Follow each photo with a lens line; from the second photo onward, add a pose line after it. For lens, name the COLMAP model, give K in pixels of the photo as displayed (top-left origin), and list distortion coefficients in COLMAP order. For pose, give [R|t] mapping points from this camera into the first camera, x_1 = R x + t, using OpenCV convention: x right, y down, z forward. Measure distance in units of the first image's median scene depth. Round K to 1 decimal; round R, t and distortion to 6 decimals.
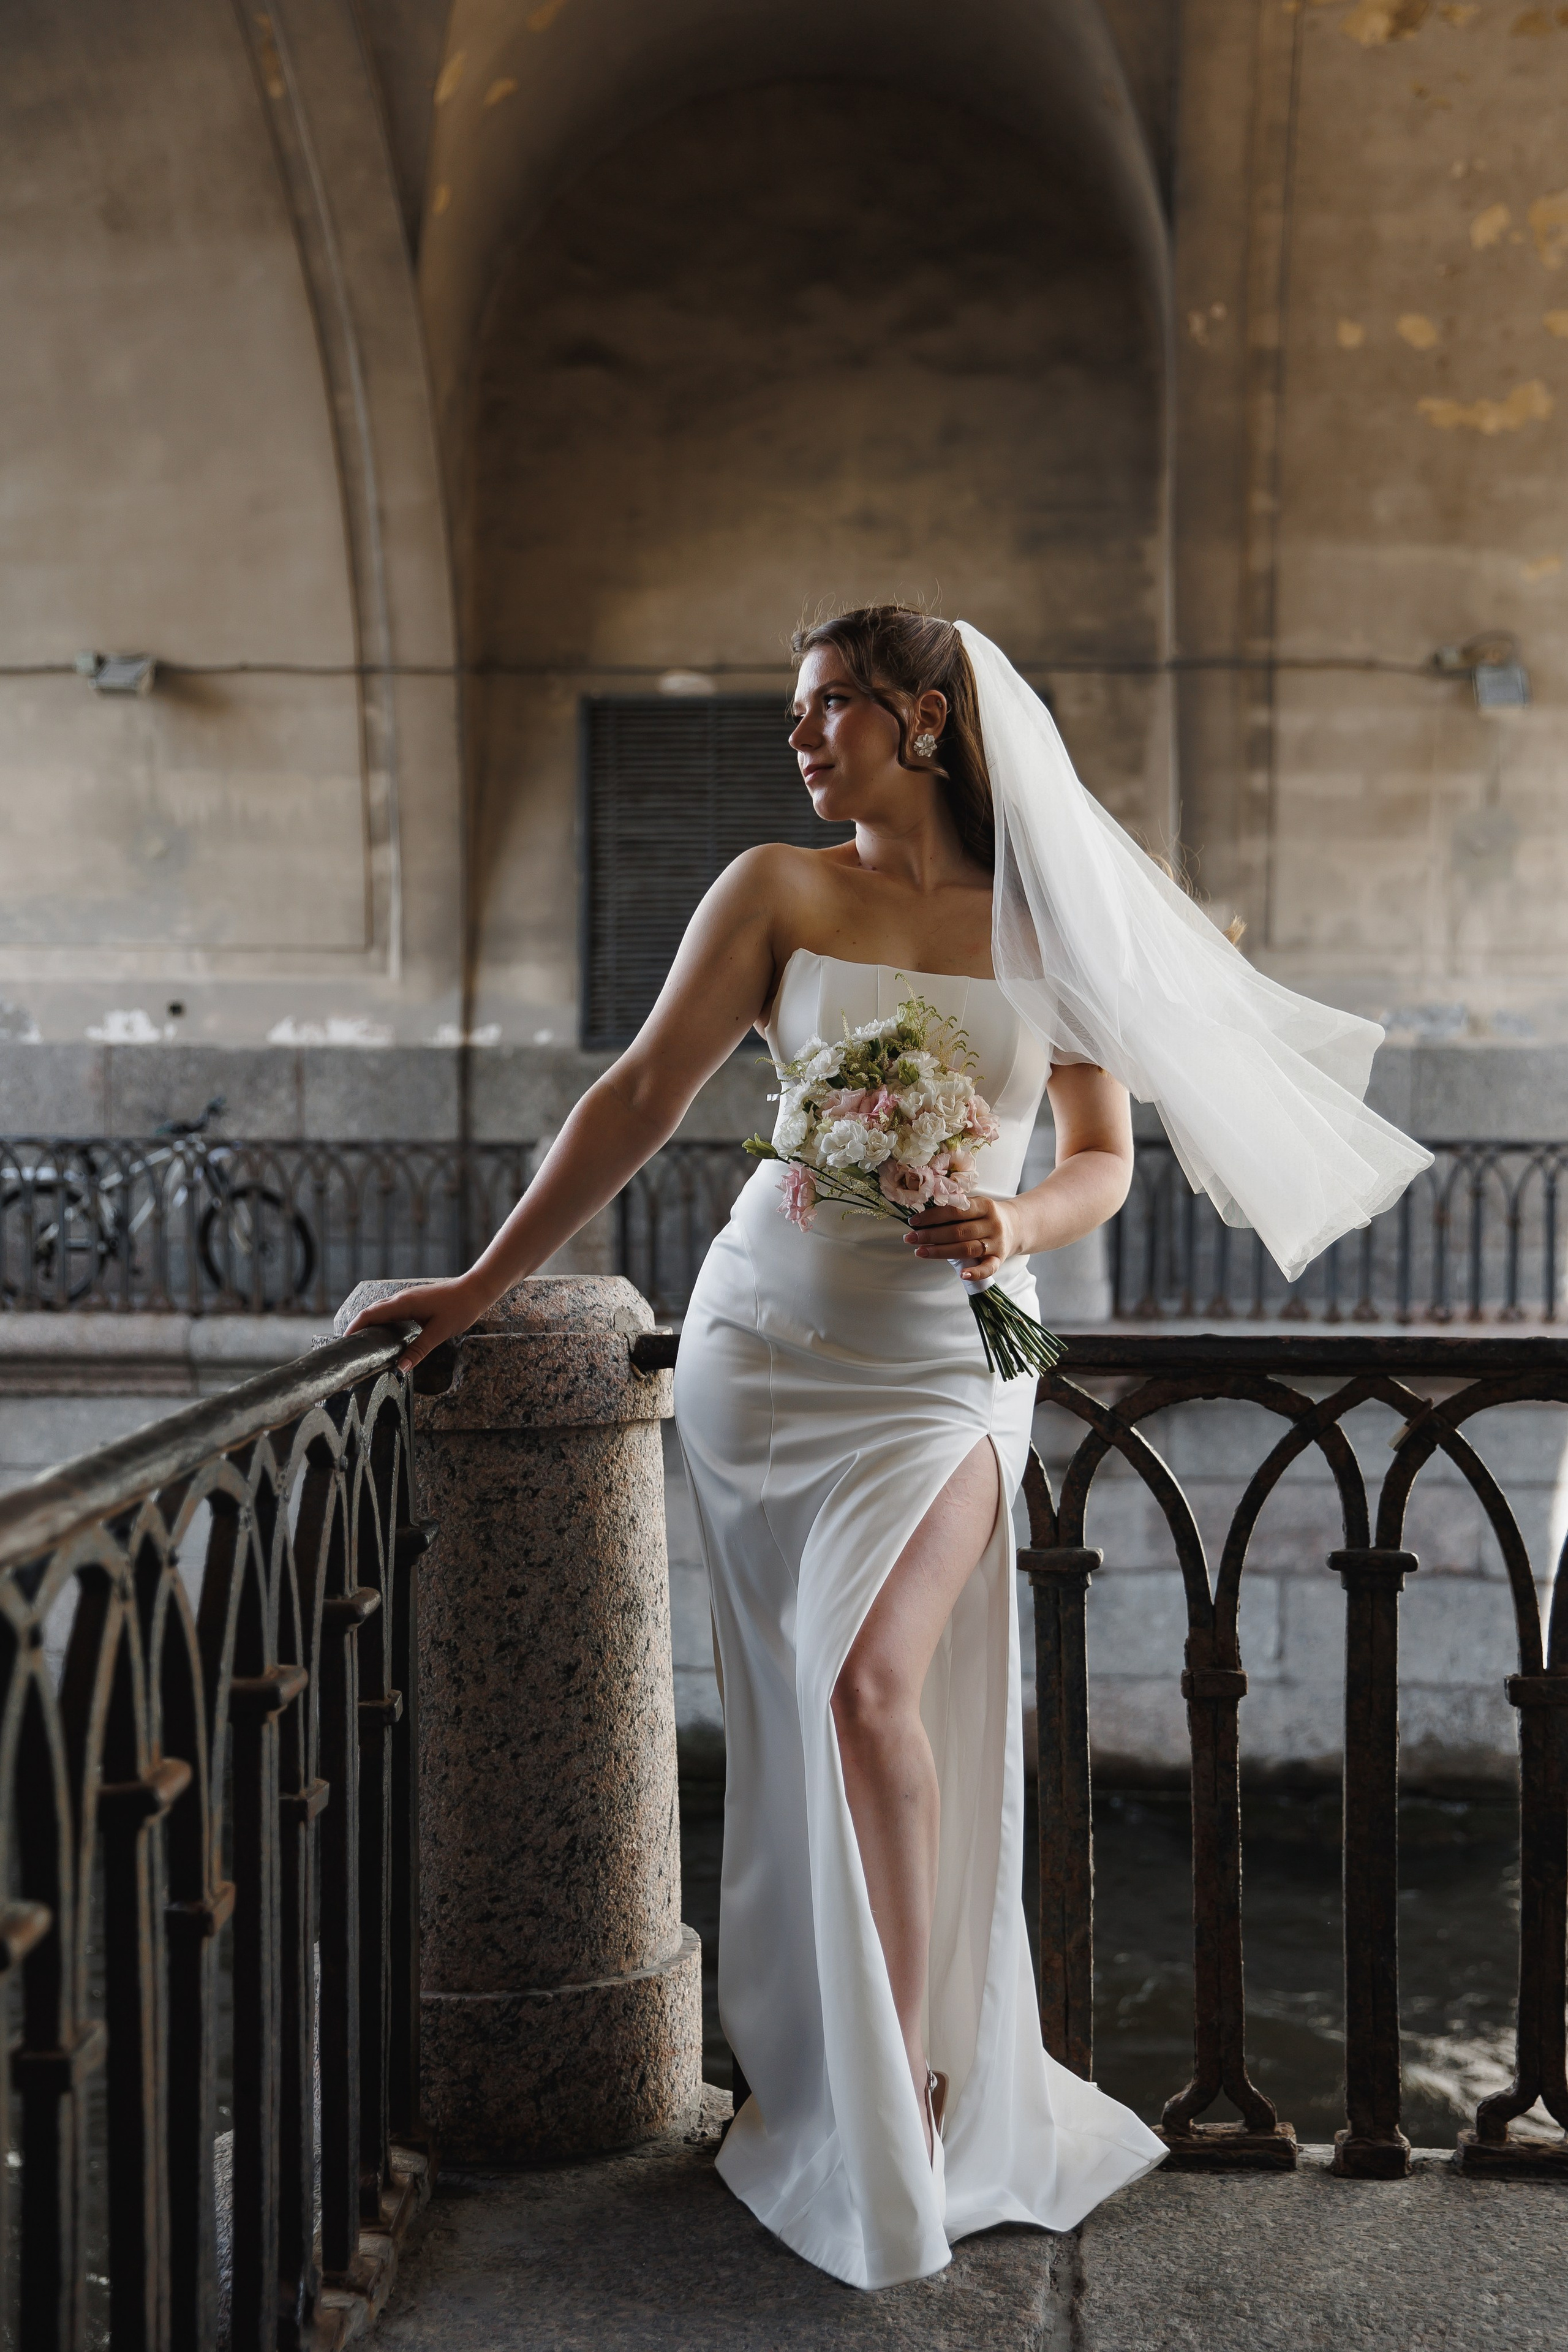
lens RADIAL K [[3278.4, 0, 784.0], [0, 3278.4, 1176.0], [0, 0, 1]] dist [0.015885, 0.120107]
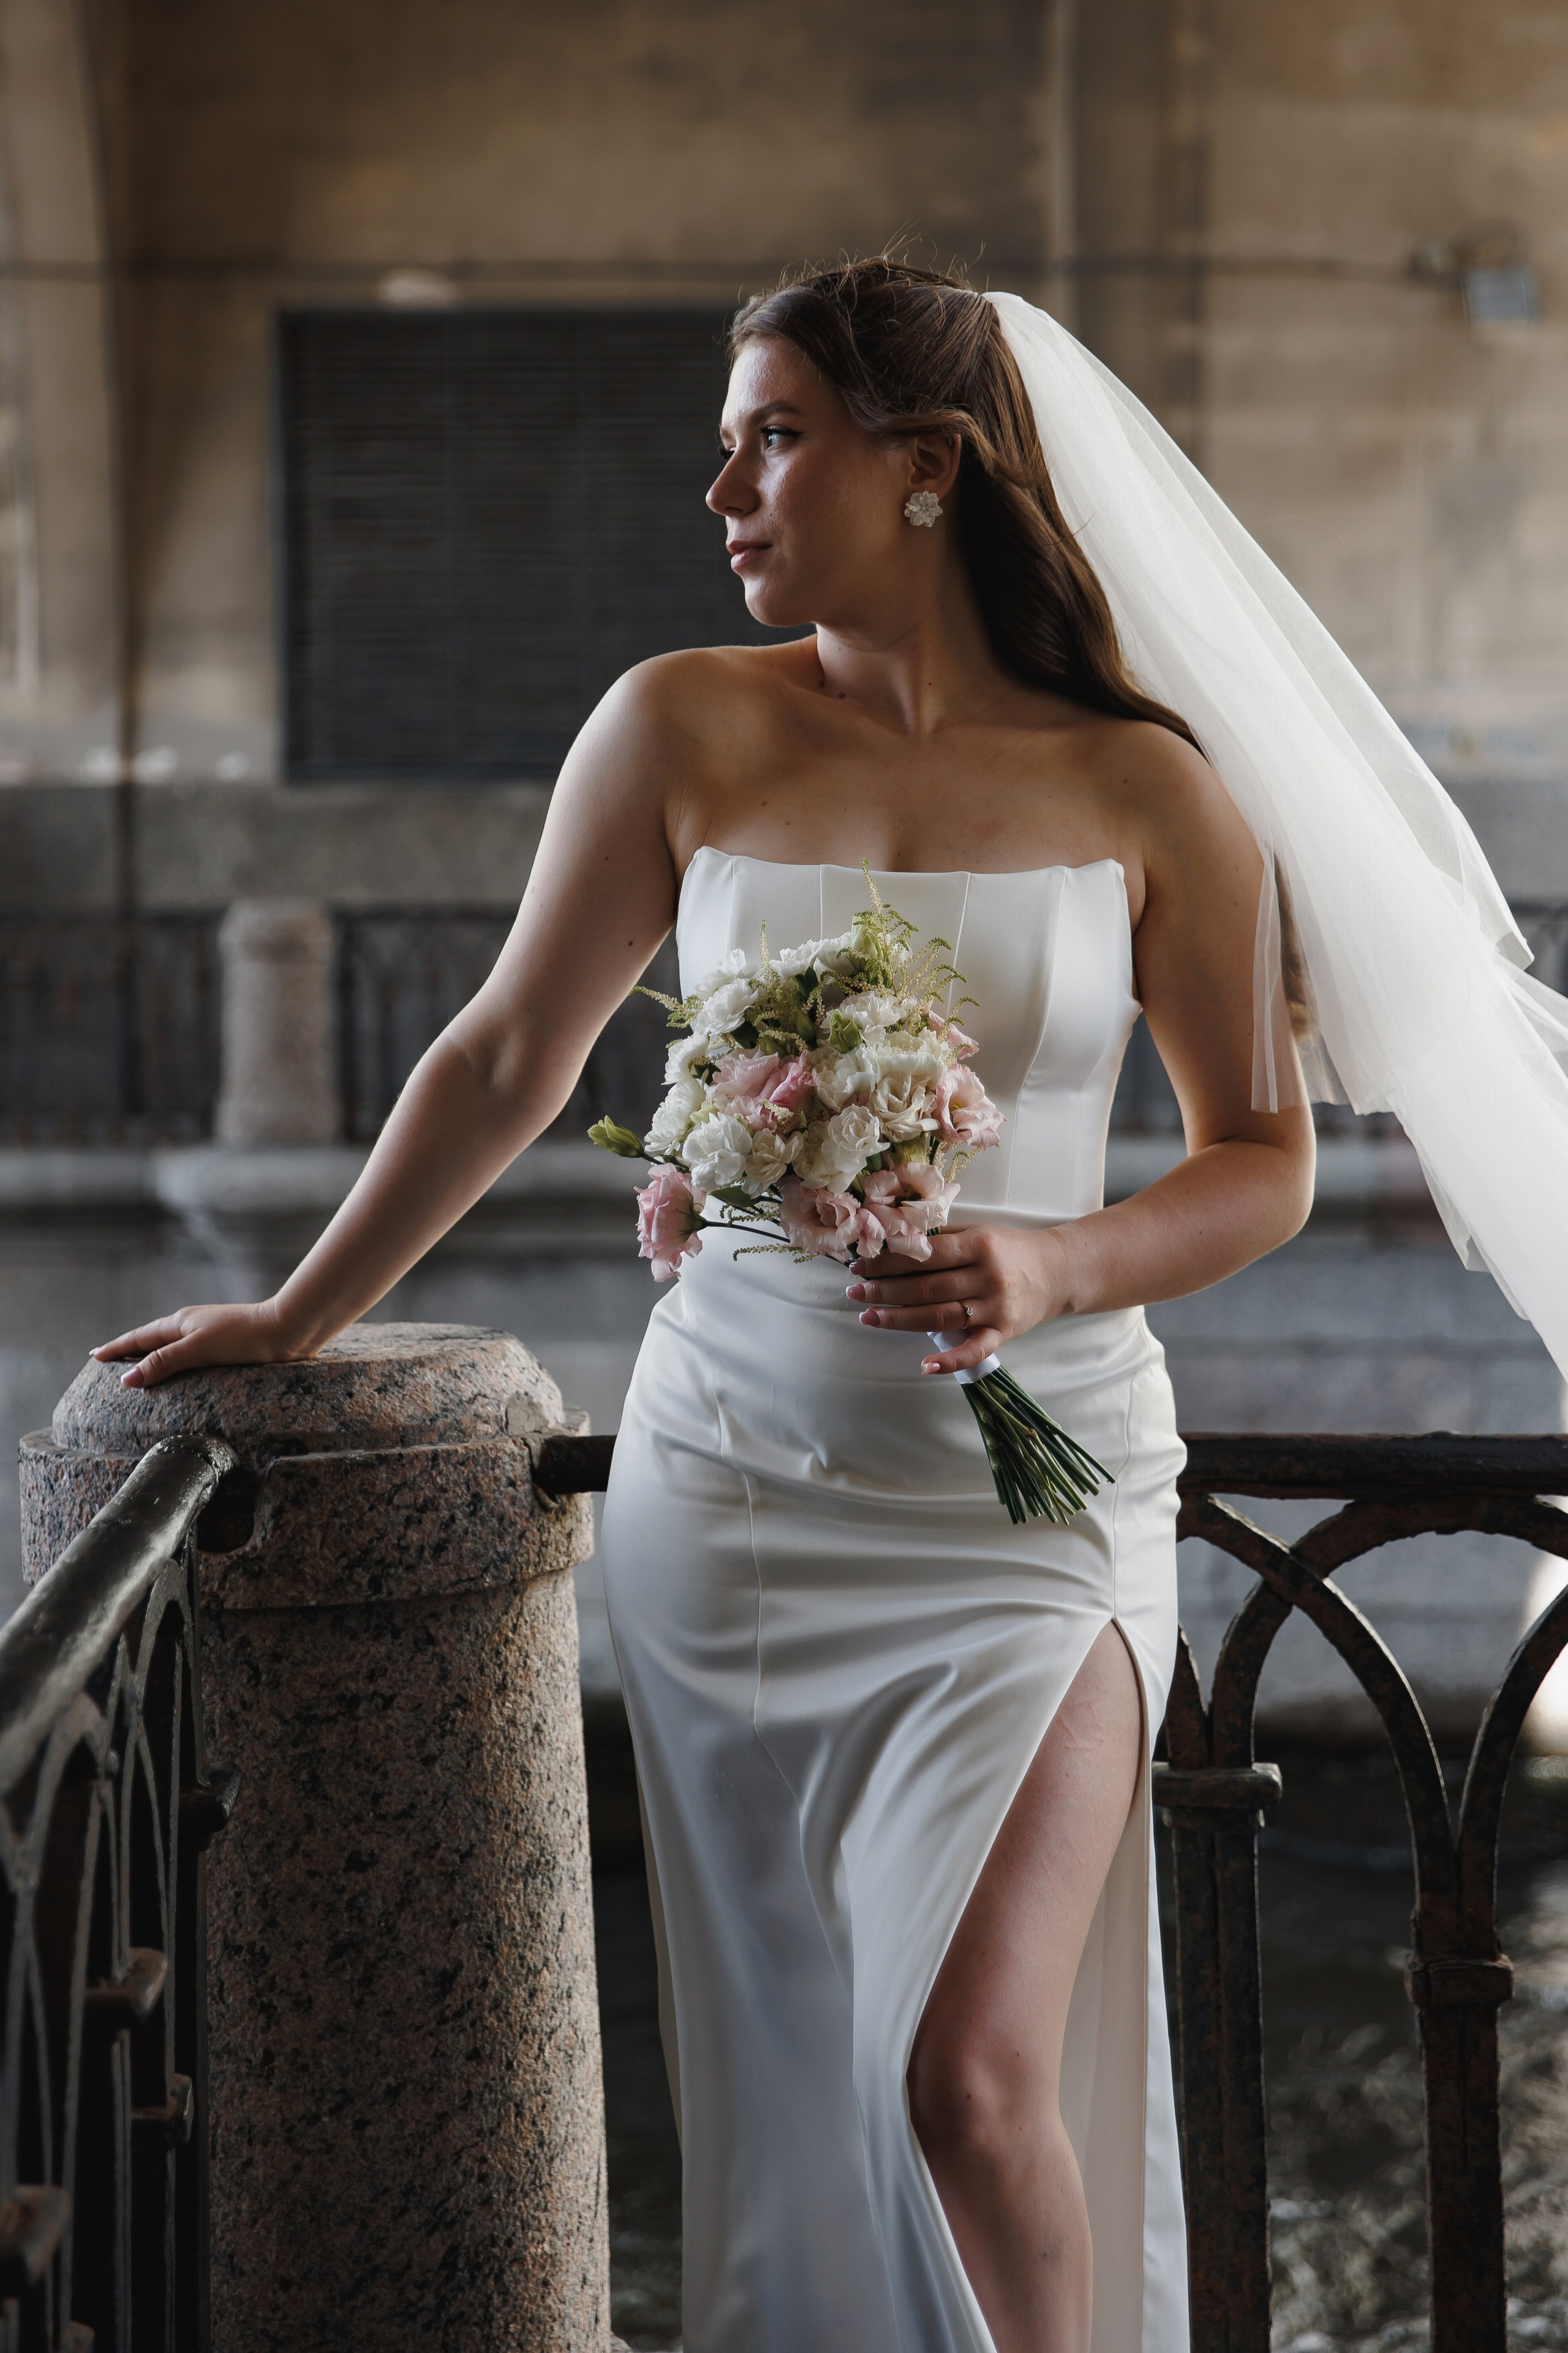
lens RADIAL K [[4017.1, 0, 780.5], [0, 4017.1, 1056.1], [0, 0, 1]] dist [0.100064, 0.269637]
pose [[0.997149, -0.011364, 0.074600, -0.057073], [0.007765, 0.998800, 0.048354, -0.063653], [-0.075060, -0.047637, 0.996041, 0.230704]]
